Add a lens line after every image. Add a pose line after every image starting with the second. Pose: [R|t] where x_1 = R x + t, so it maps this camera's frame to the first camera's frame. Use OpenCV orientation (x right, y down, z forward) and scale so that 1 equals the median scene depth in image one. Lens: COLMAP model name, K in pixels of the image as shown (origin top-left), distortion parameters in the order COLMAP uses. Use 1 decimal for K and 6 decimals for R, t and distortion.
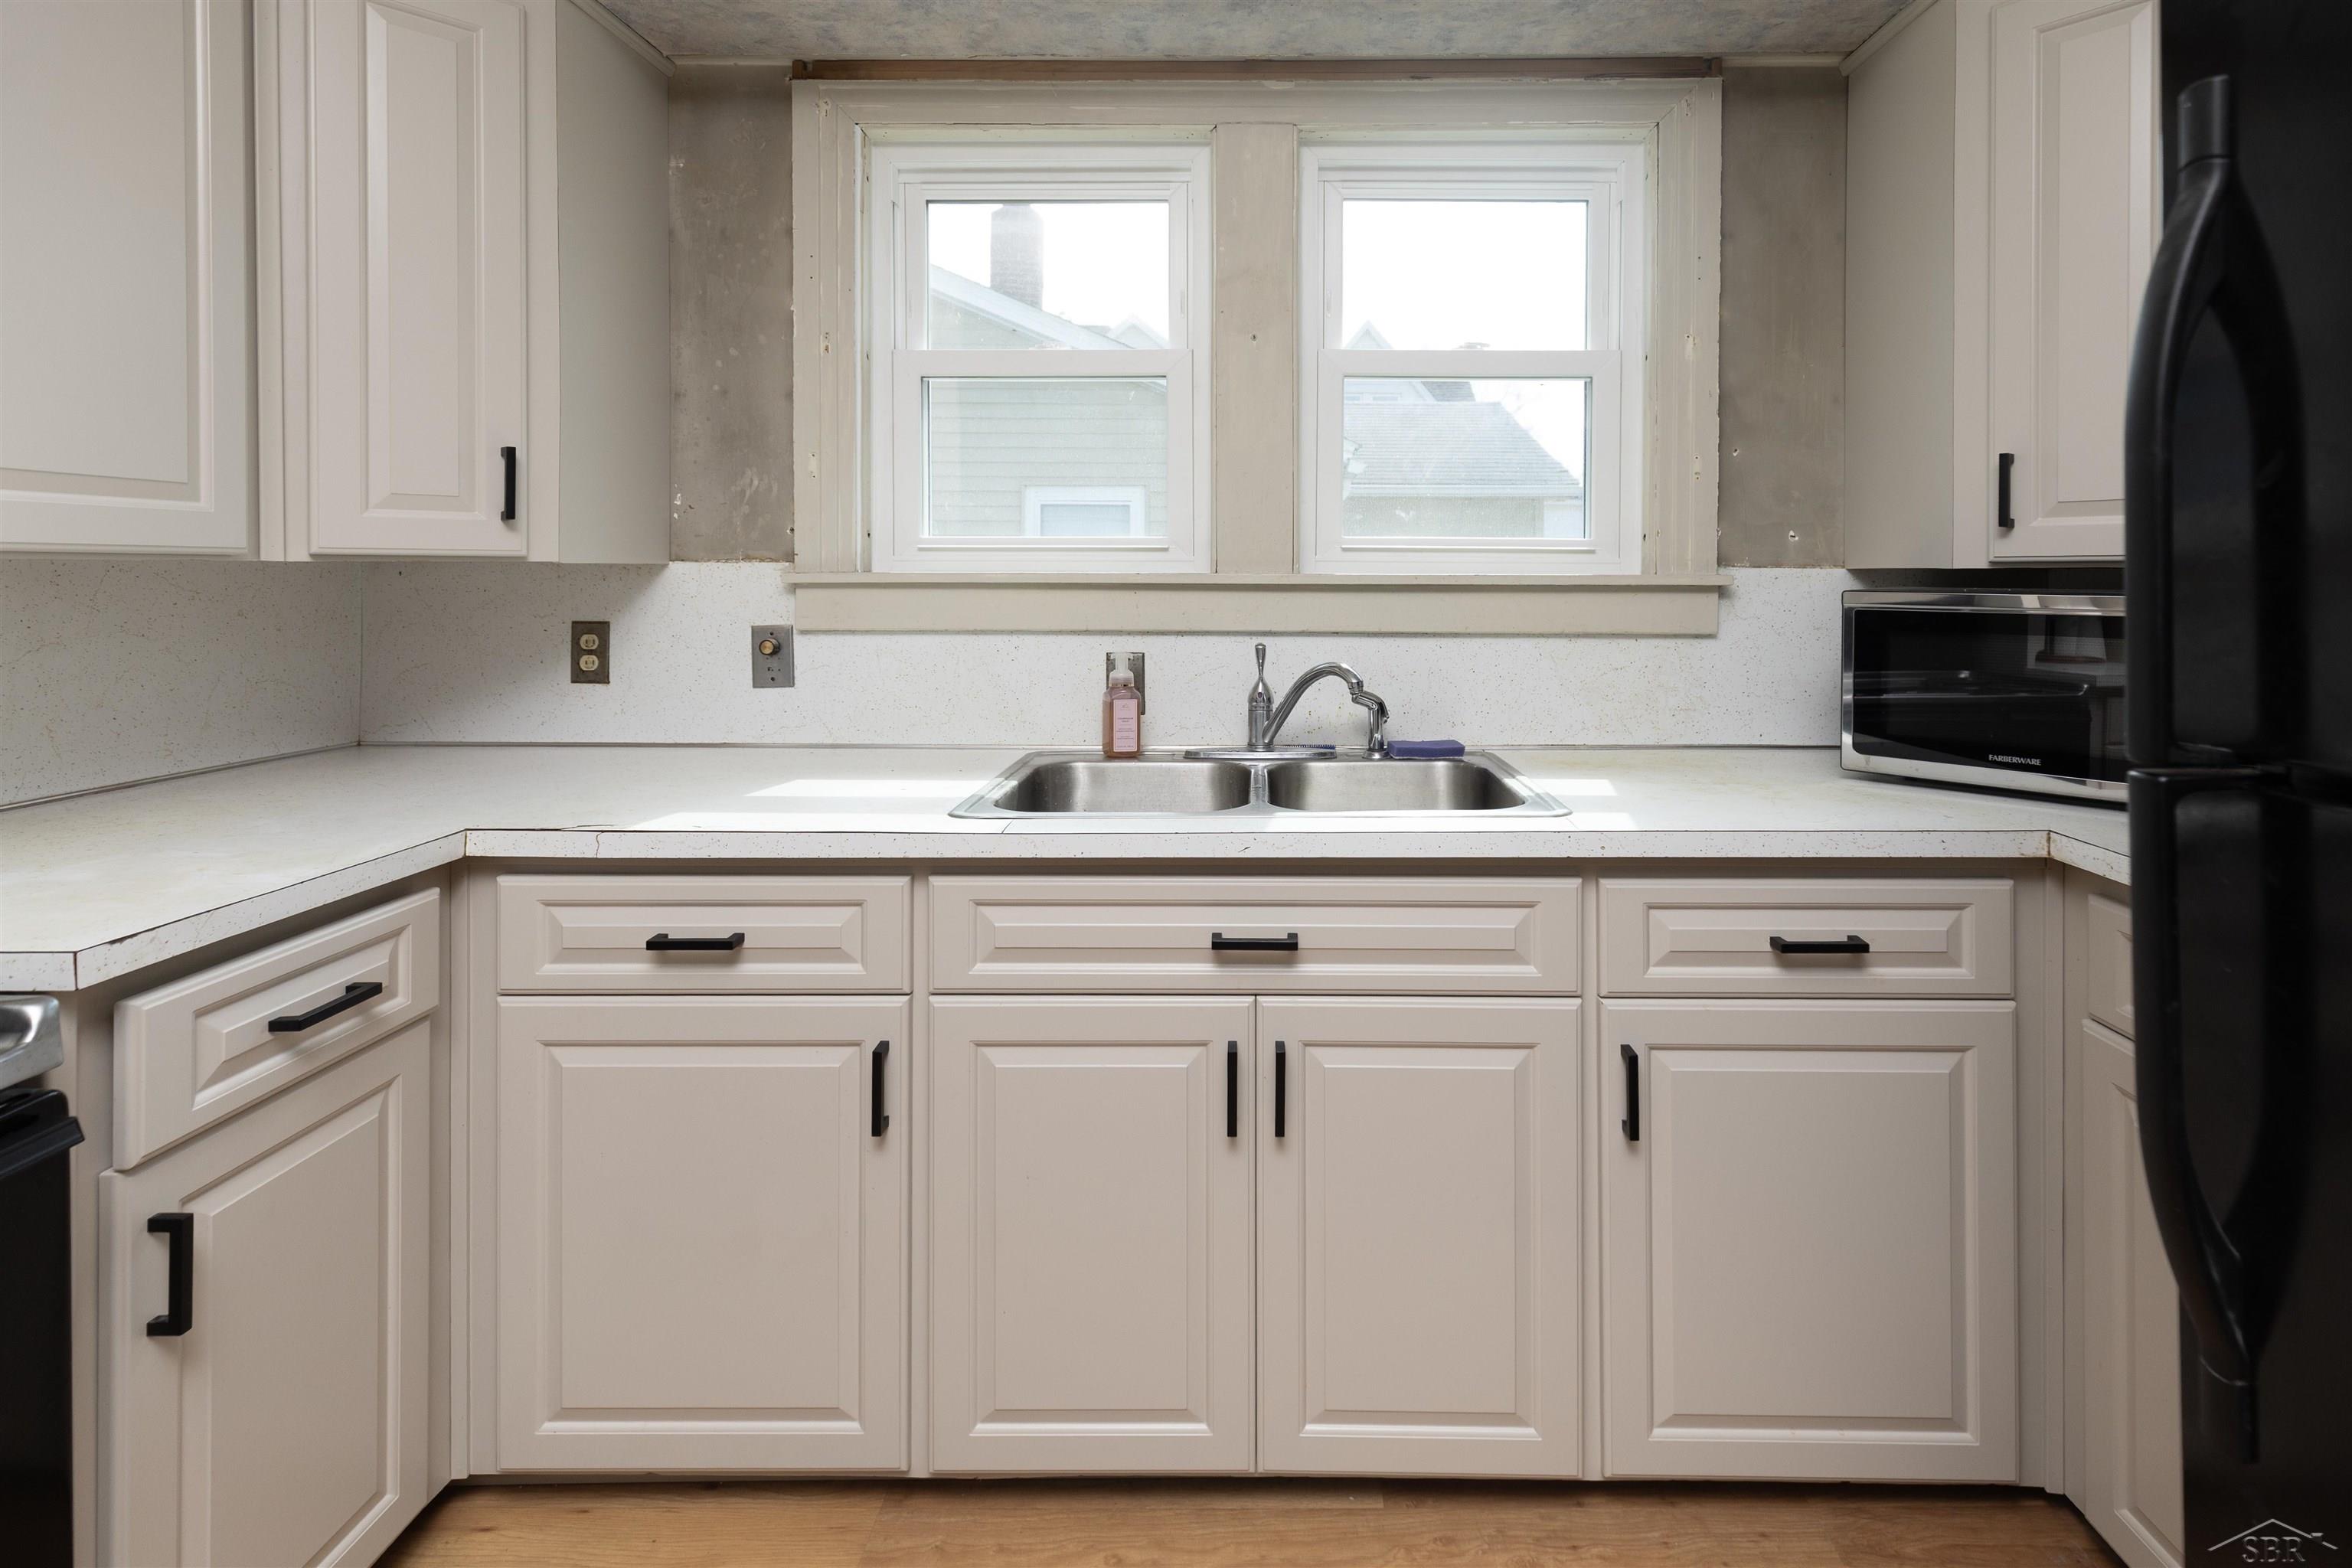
lens RADIAL K [[1081.8, 0, 1247.5], [0, 1081.8, 586.4], [0, 0, 1]] dist [0.004381, 0.000296]
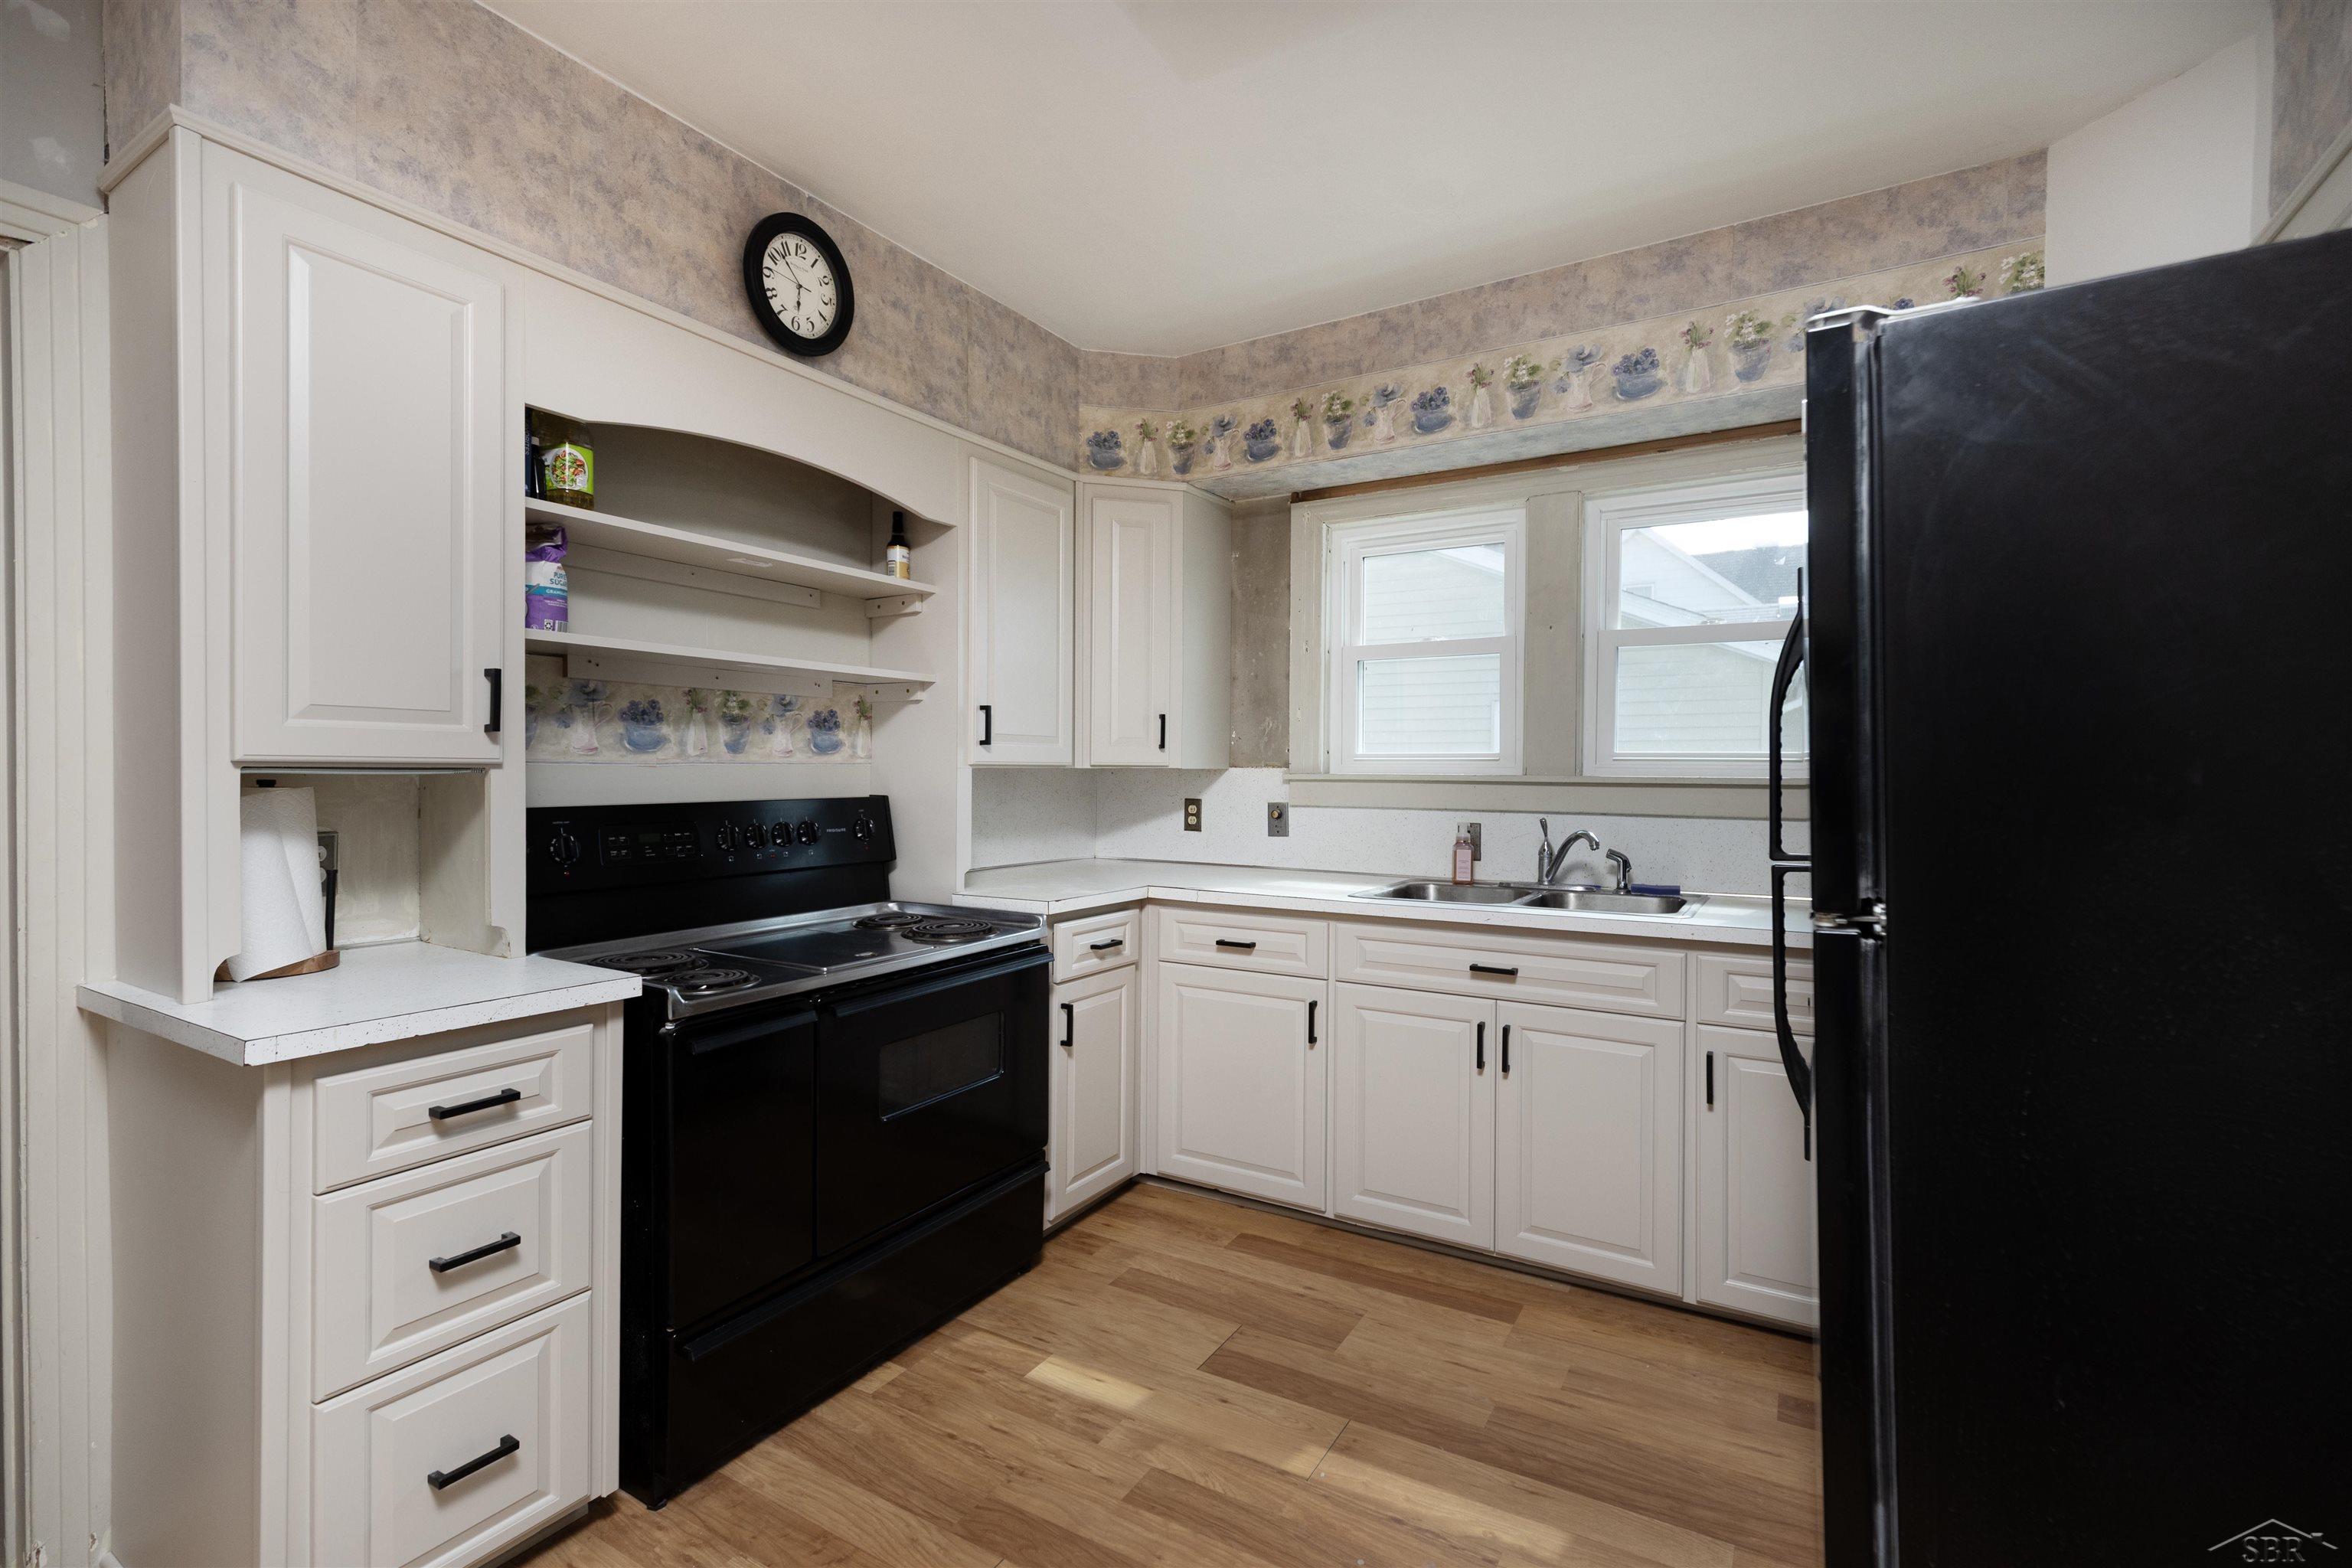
lens RADIAL K [[1081.8, 0, 1178.6], [0, 1081.8, 779.0], [0, 0, 1]] dist [0.004381, 0.000296]
pose [[0.852882, 0.007397, -0.522051, 0.397278], [-0.009075, 0.999959, -0.000658, -0.000896], [0.522025, 0.005299, 0.852914, -0.692265]]
